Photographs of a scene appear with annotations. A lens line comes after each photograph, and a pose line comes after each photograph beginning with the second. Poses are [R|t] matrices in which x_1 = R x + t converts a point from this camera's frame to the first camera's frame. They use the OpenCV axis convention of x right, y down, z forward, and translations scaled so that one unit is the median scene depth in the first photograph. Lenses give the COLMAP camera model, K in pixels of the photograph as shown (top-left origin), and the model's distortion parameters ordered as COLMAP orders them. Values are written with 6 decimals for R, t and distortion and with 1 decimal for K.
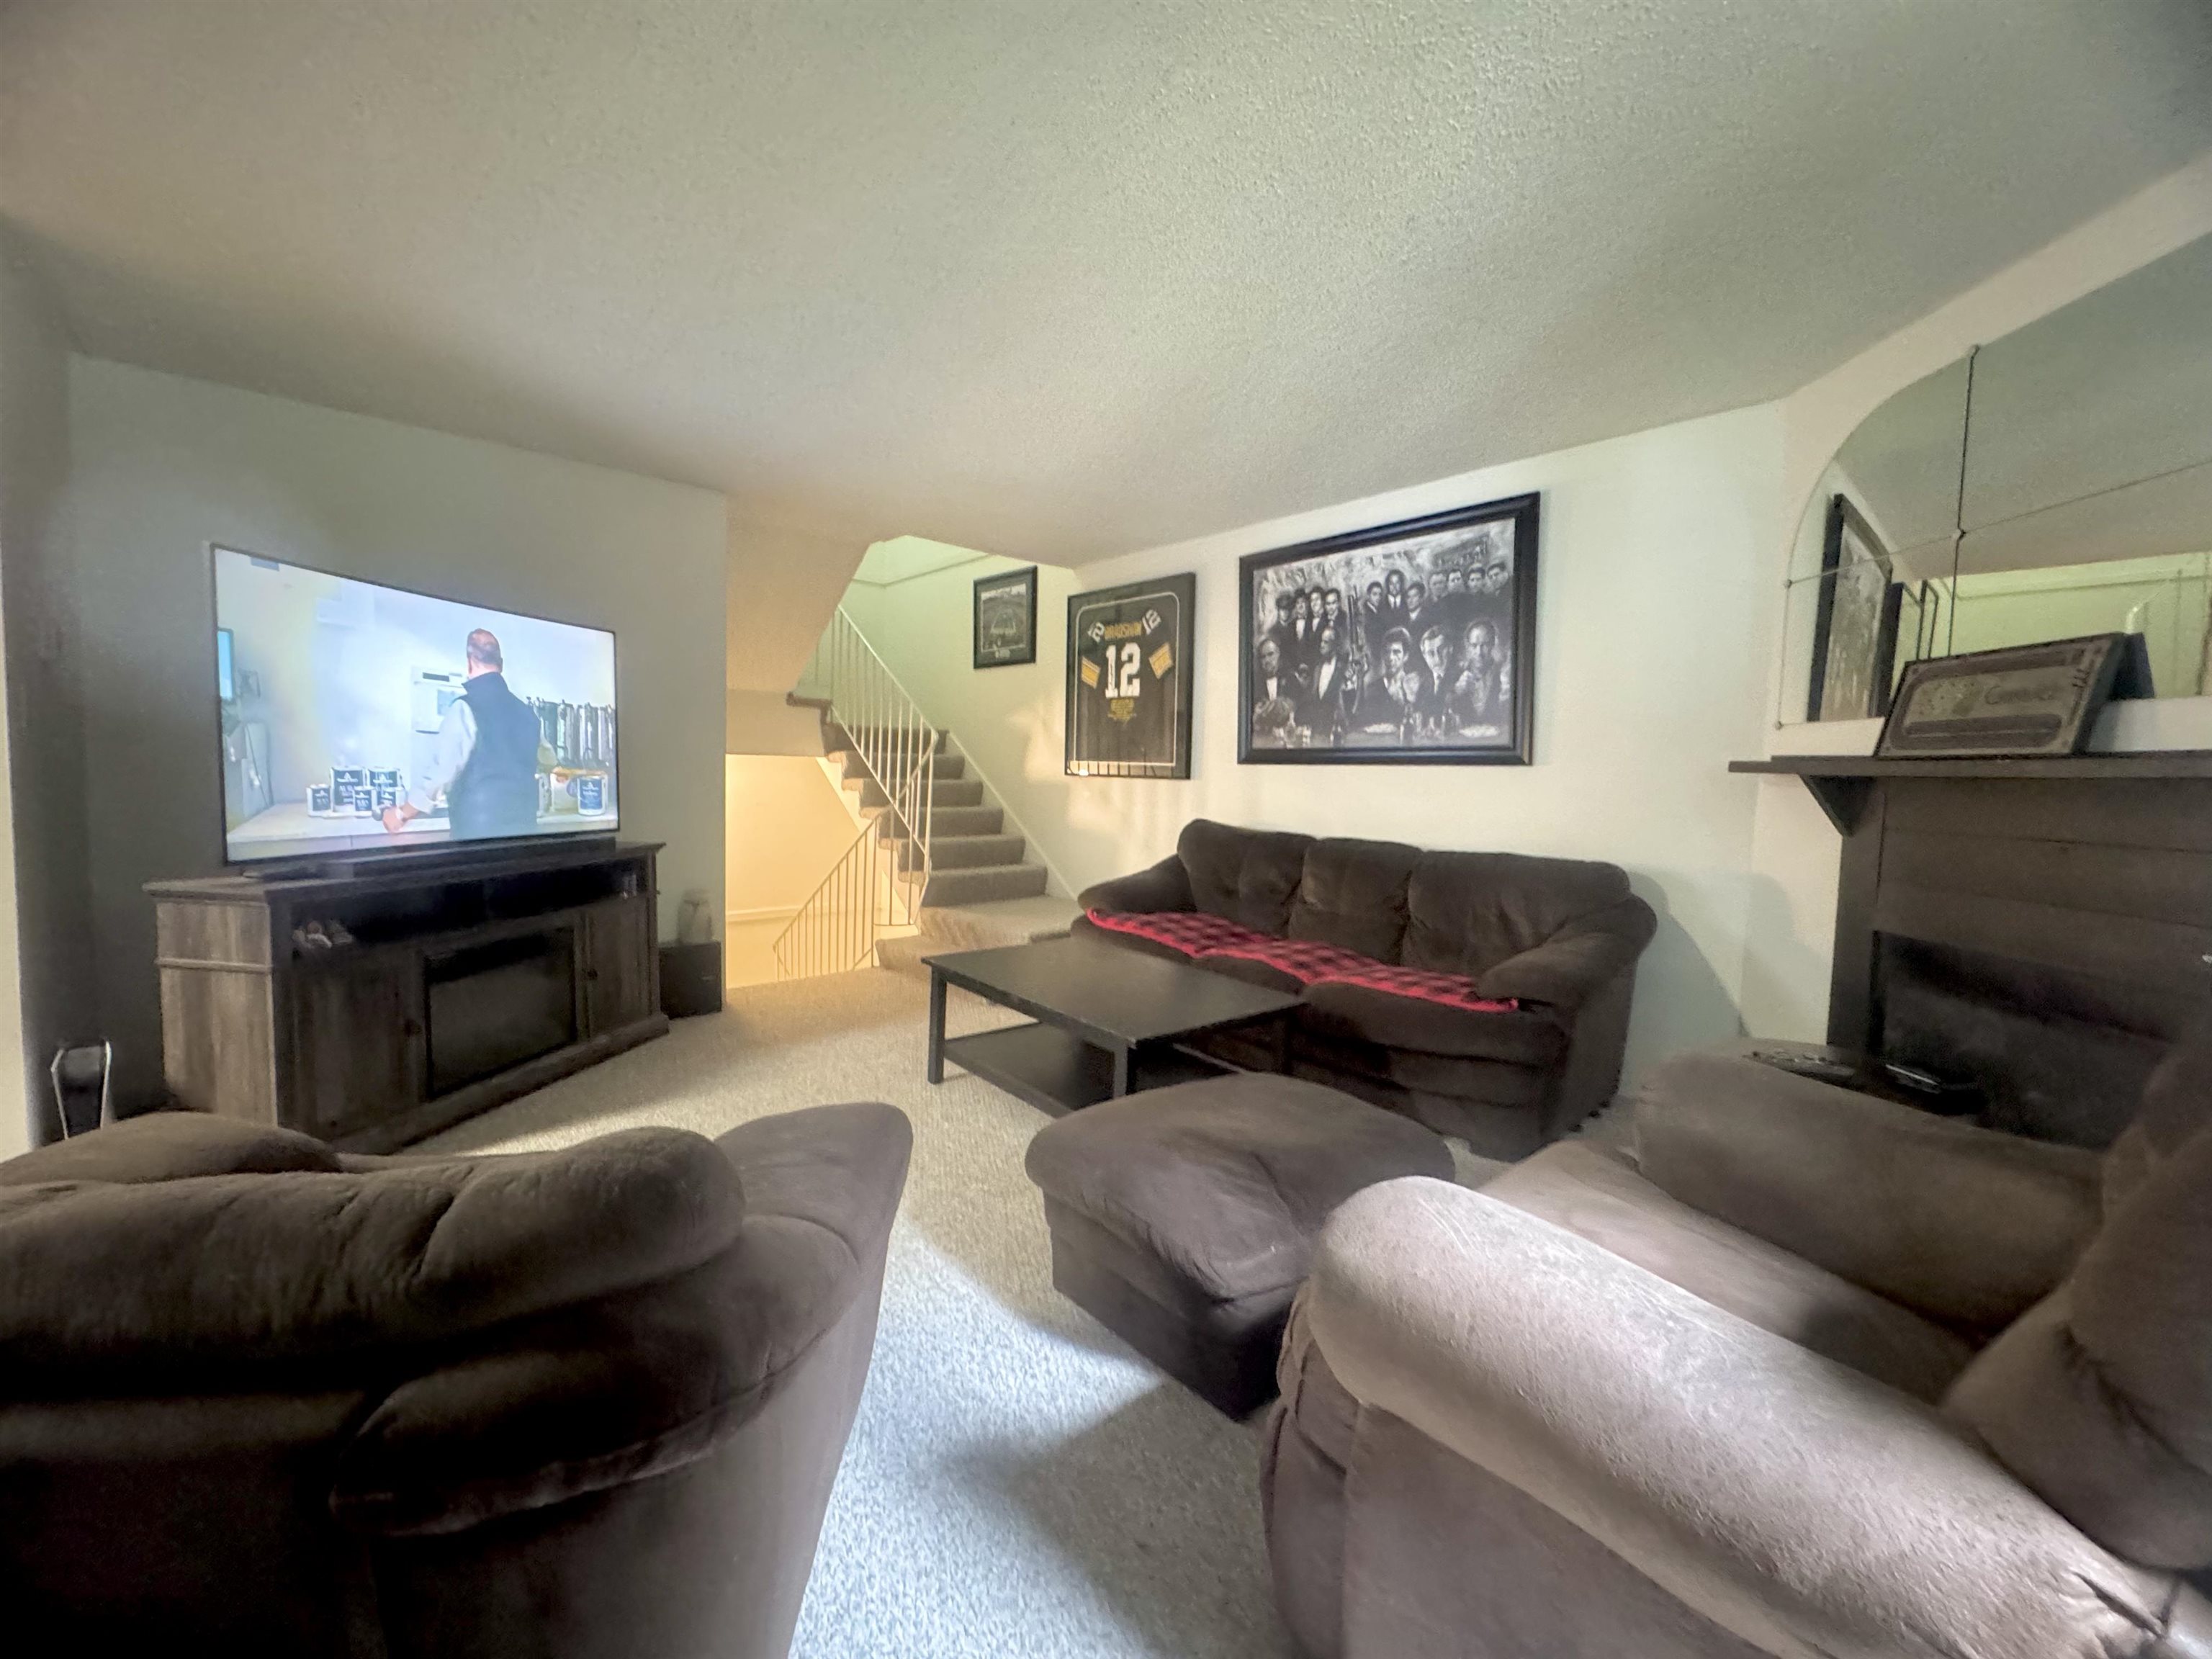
lens RADIAL K [[890.8, 0, 1106.0], [0, 890.8, 829.5], [0, 0, 1]] dist [0.001200, 0.000428]
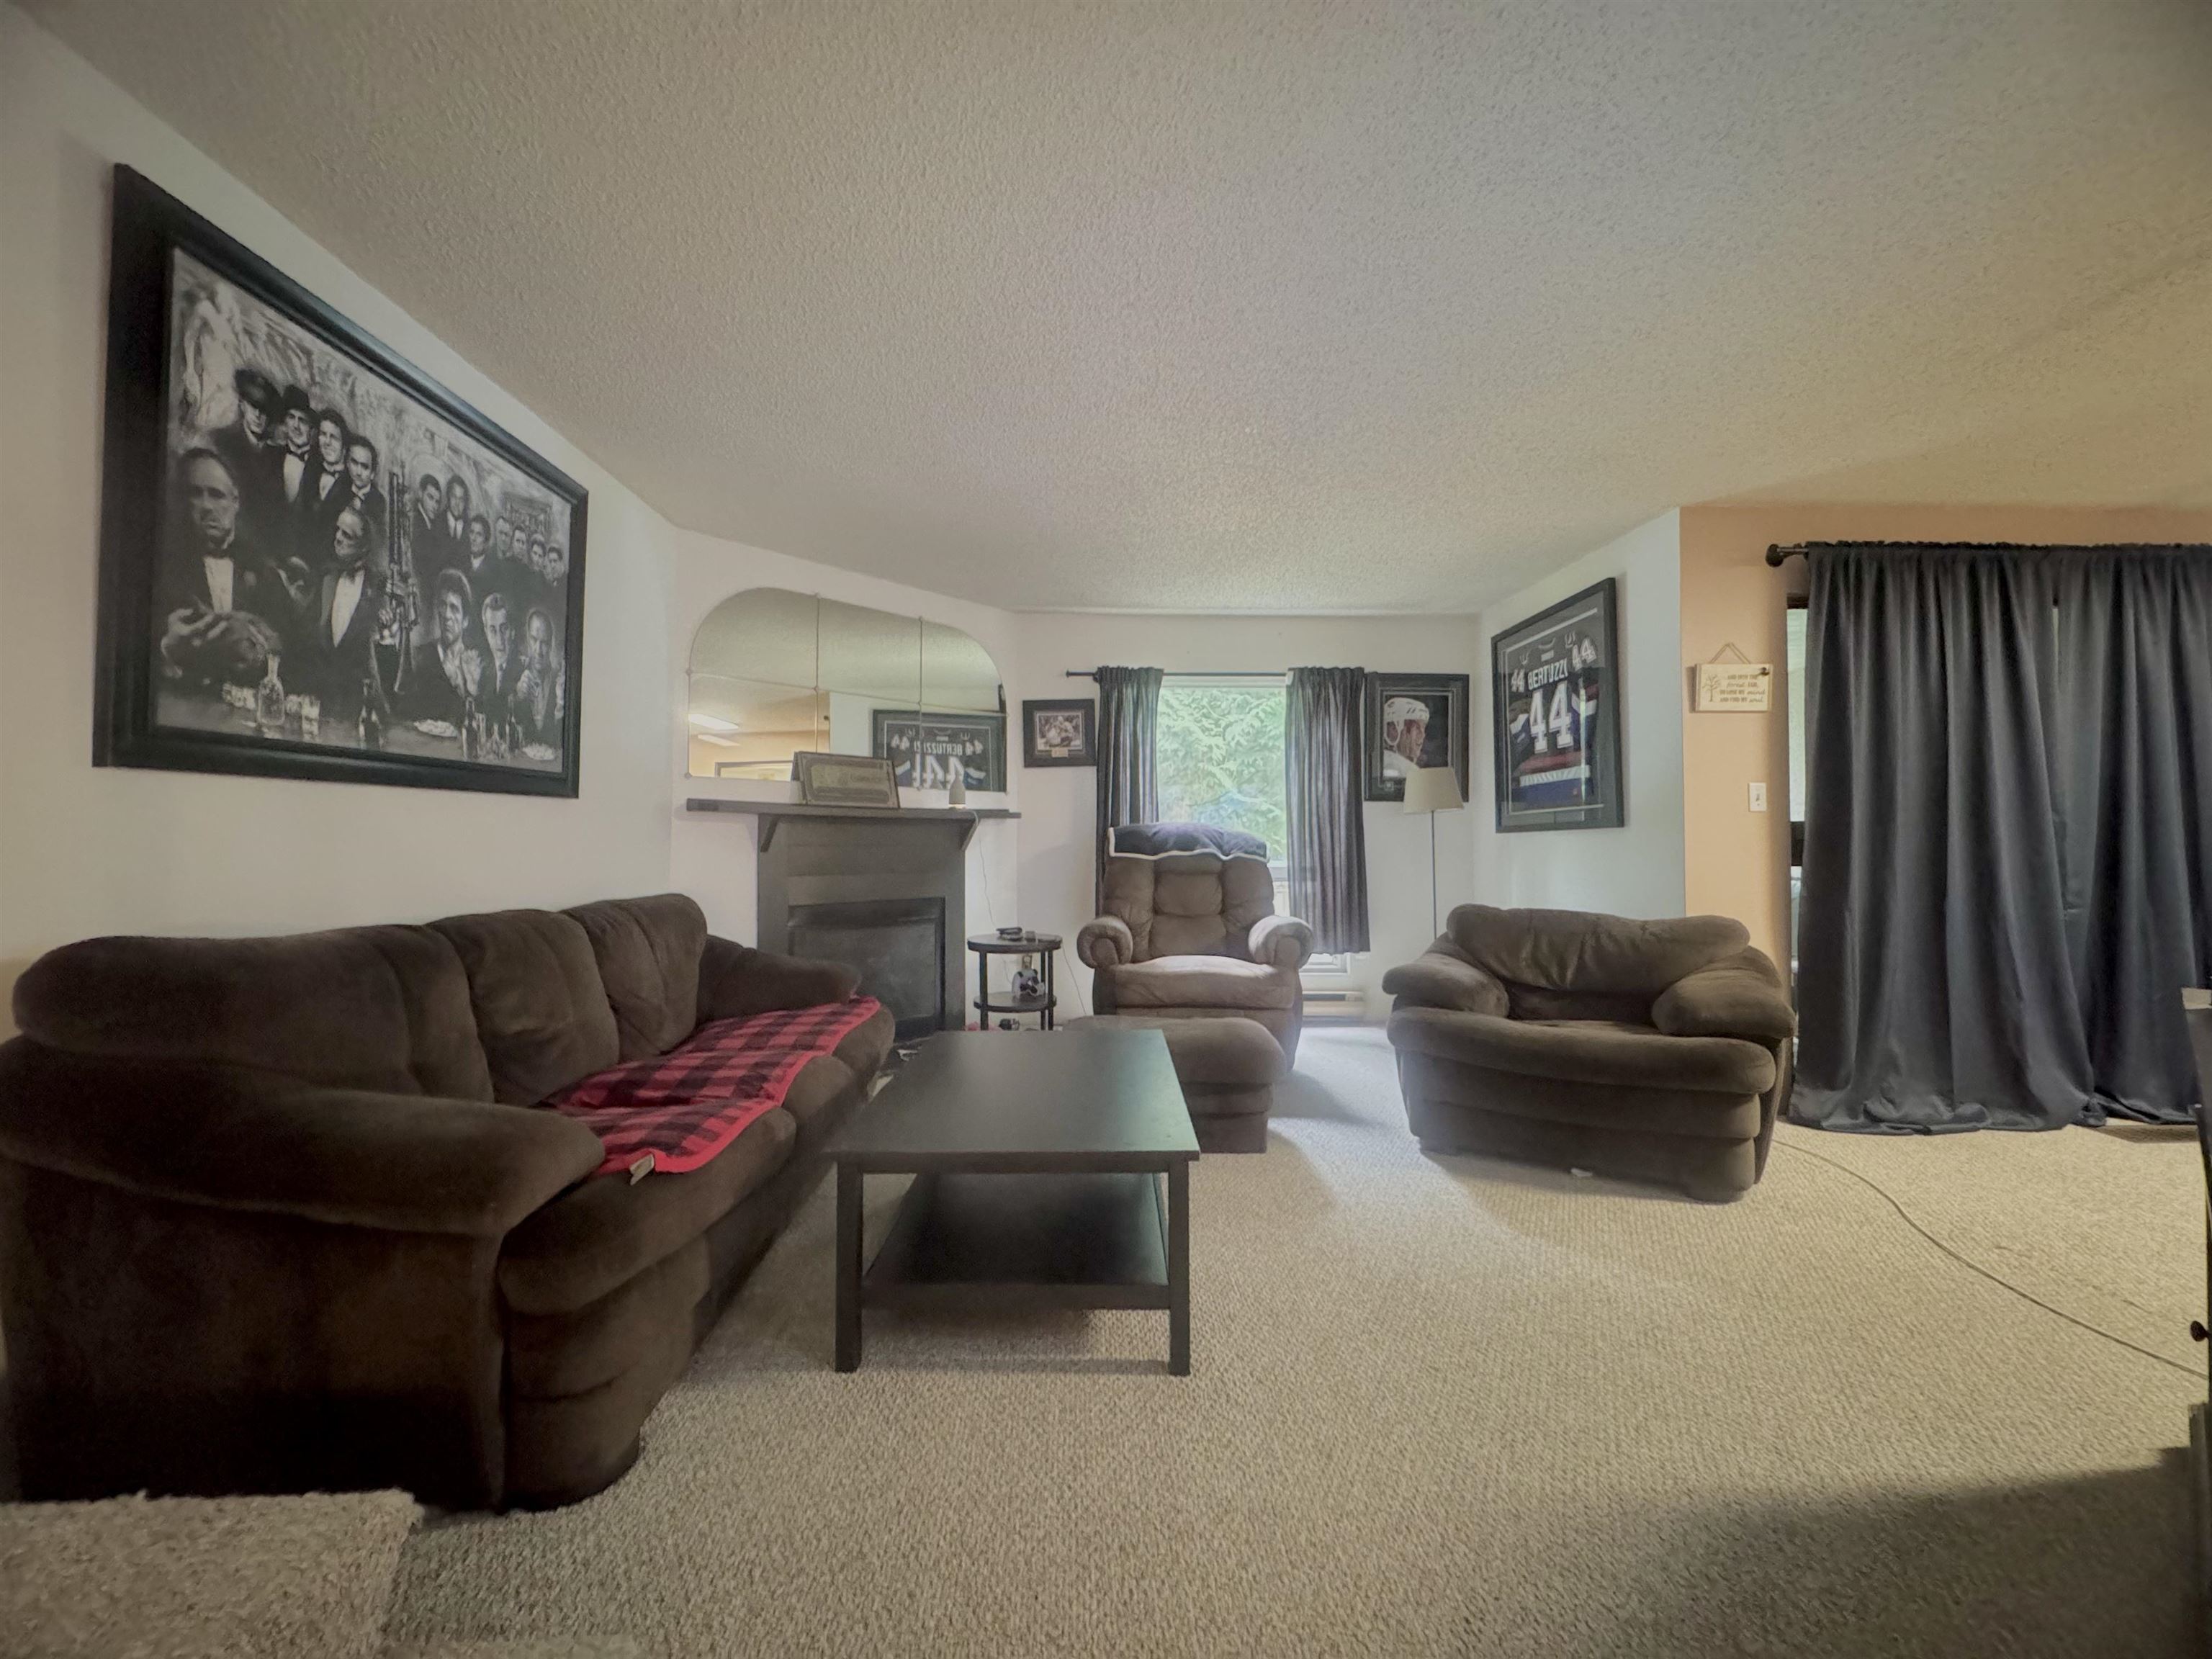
lens RADIAL K [[890.8, 0, 1106.0], [0, 890.8, 829.5], [0, 0, 1]] dist [0.001200, 0.000428]
pose [[-0.769487, -0.014570, 0.638496, -0.417210], [0.025978, 0.998198, 0.054086, -0.067157], [-0.638134, 0.058205, -0.767722, 1.185351]]
